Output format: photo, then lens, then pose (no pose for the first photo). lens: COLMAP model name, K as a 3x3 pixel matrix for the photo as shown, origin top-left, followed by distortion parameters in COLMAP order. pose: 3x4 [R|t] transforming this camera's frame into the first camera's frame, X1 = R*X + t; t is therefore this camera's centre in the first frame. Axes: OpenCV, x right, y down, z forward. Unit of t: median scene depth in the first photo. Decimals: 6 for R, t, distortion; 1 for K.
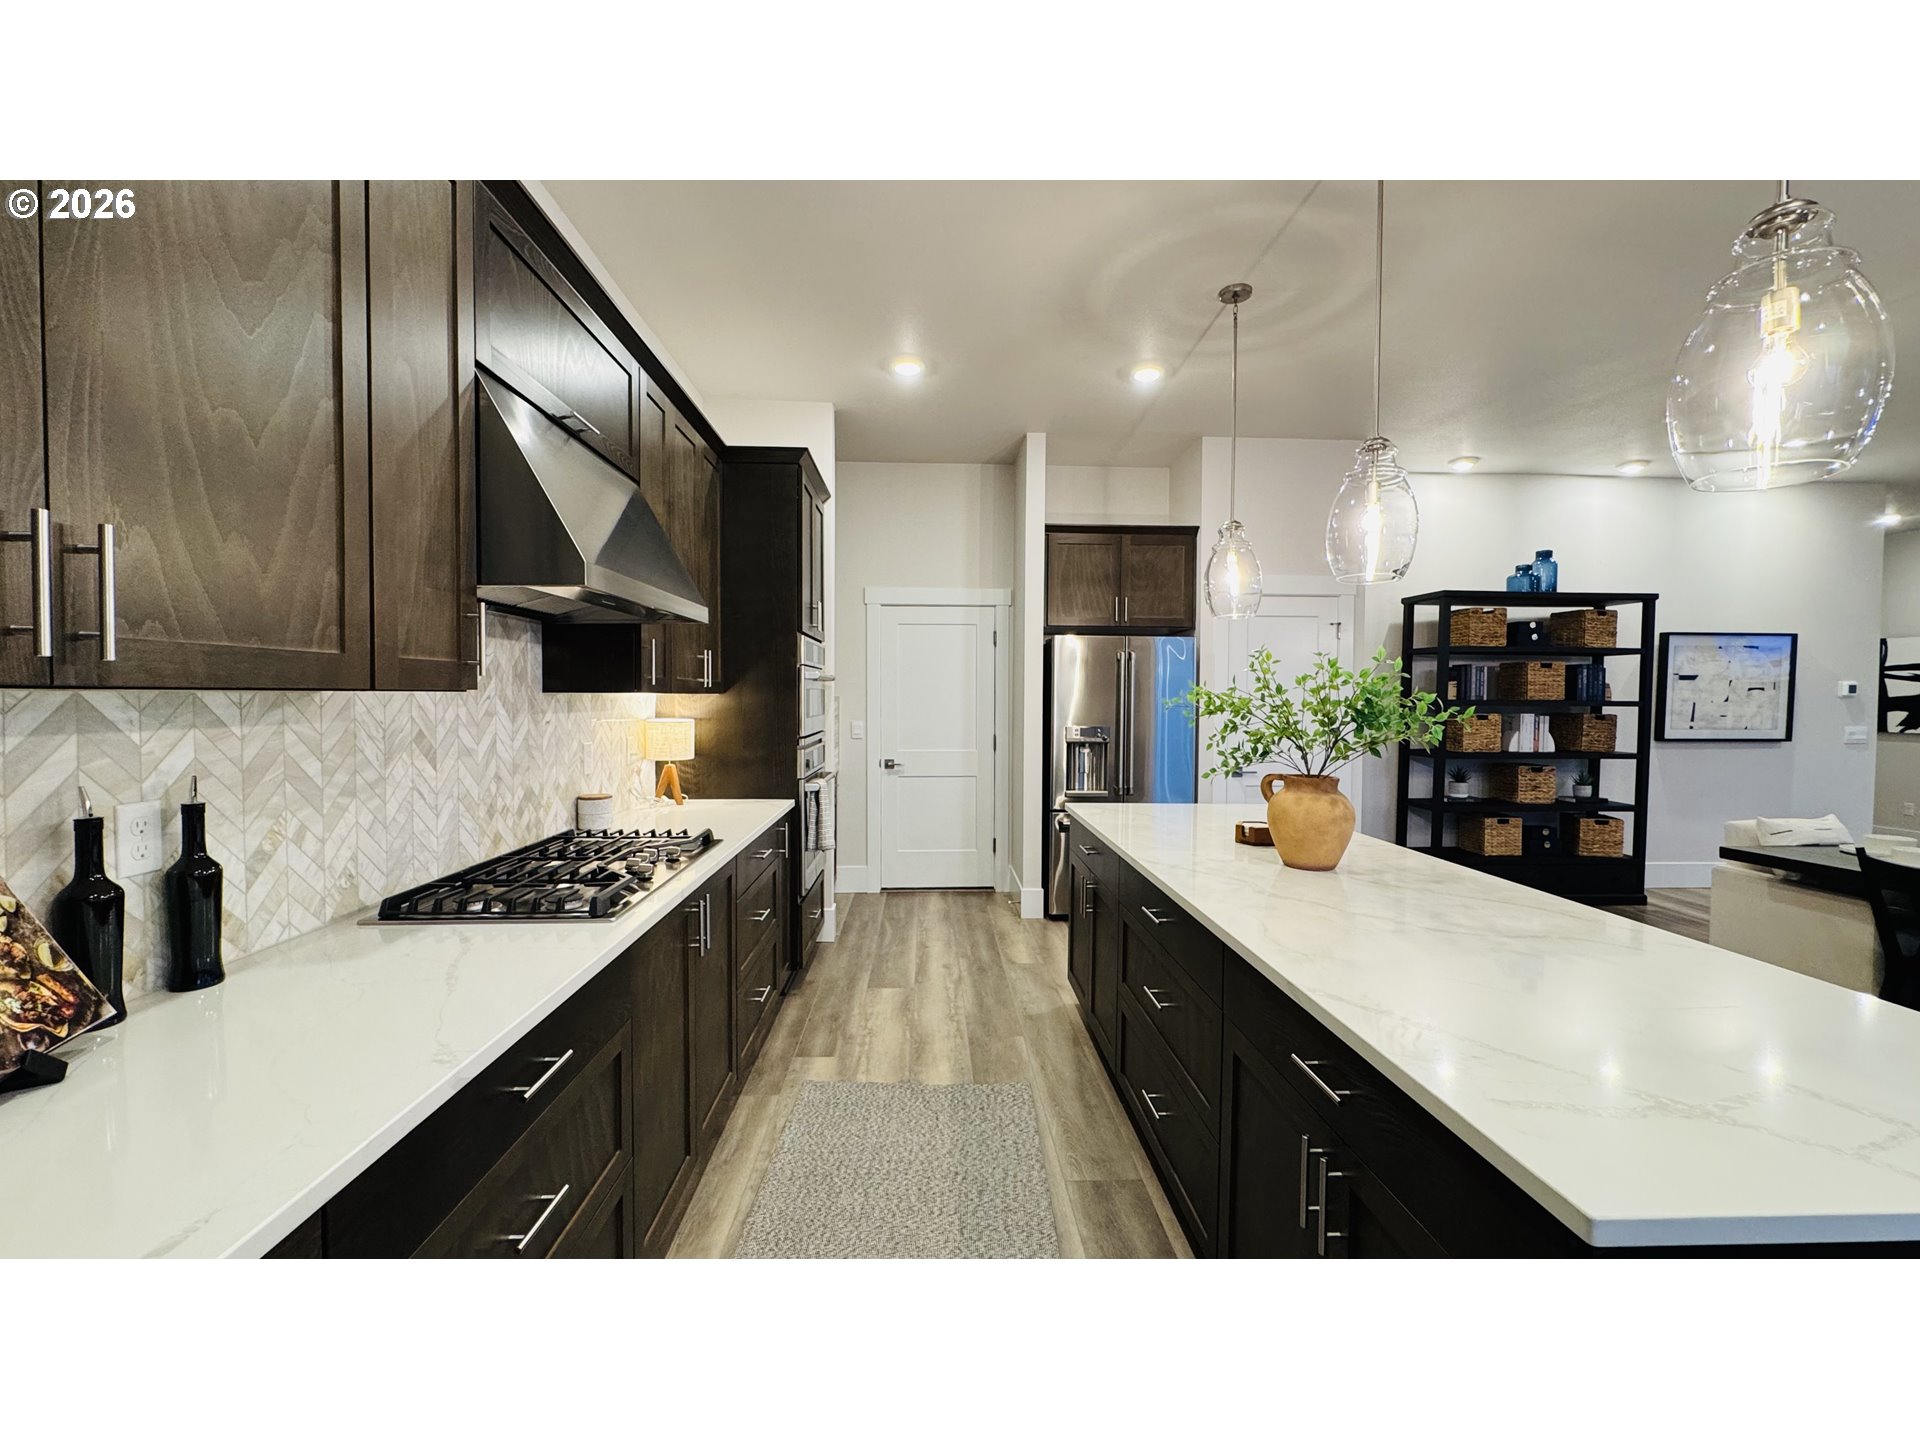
lens RADIAL K [[775.6, 0, 960.0], [0, 775.6, 720.0], [0, 0, 1]] dist [-0.000820, -0.000028]
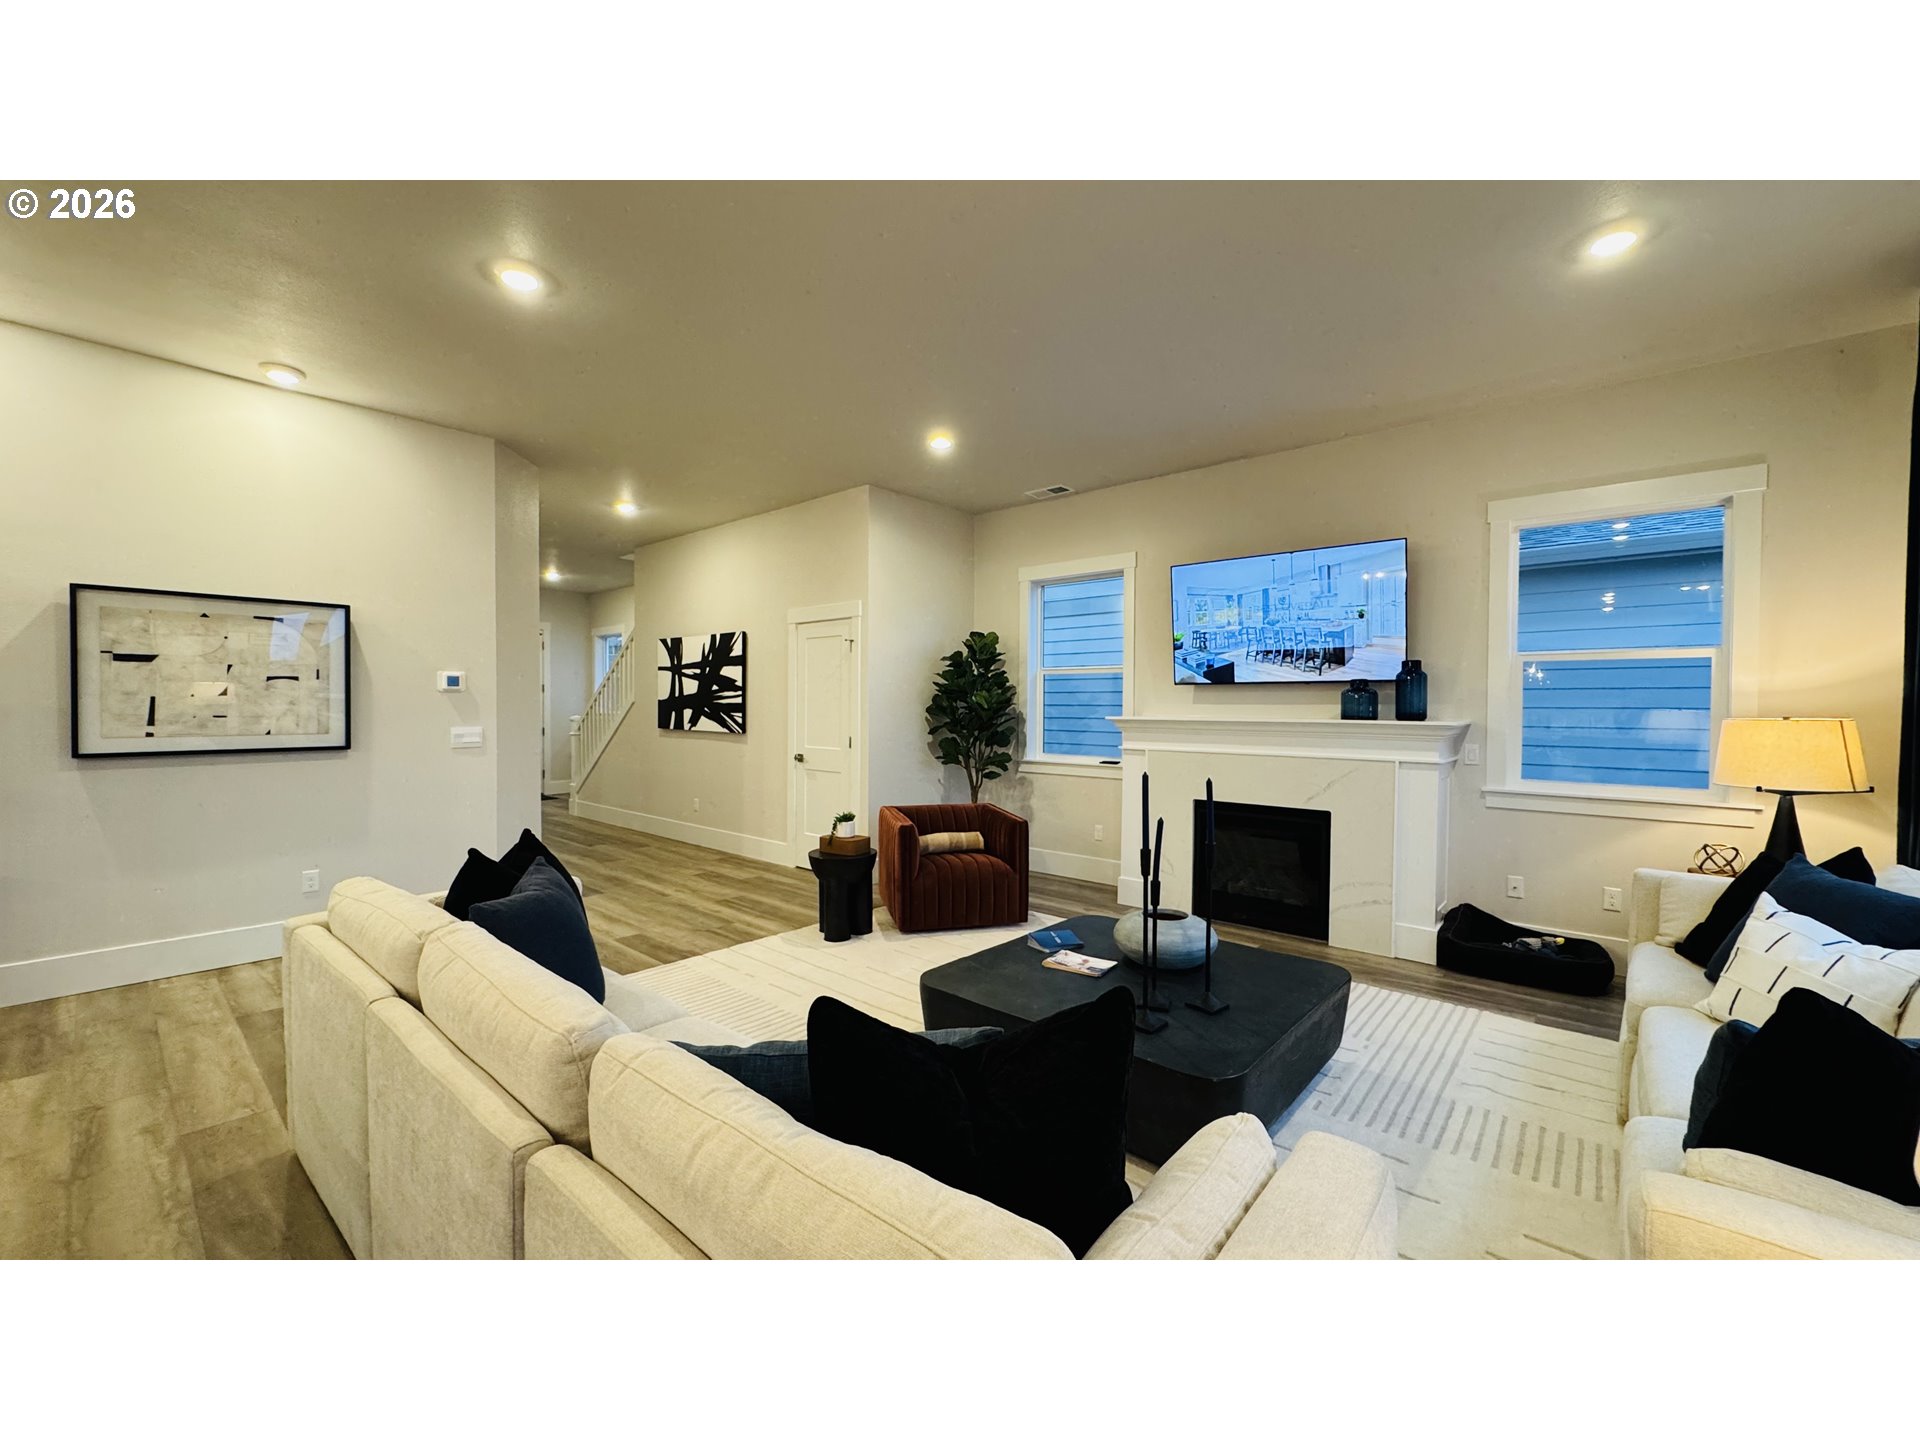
lens RADIAL K [[763.2, 0, 960.0], [0, 763.2, 720.0], [0, 0, 1]] dist [-0.001667, -0.000158]
pose [[0.693796, -0.016887, 0.719974, 1.019878], [0.020585, 0.999782, 0.003612, 0.009565], [-0.719878, 0.012315, 0.693992, 0.066430]]
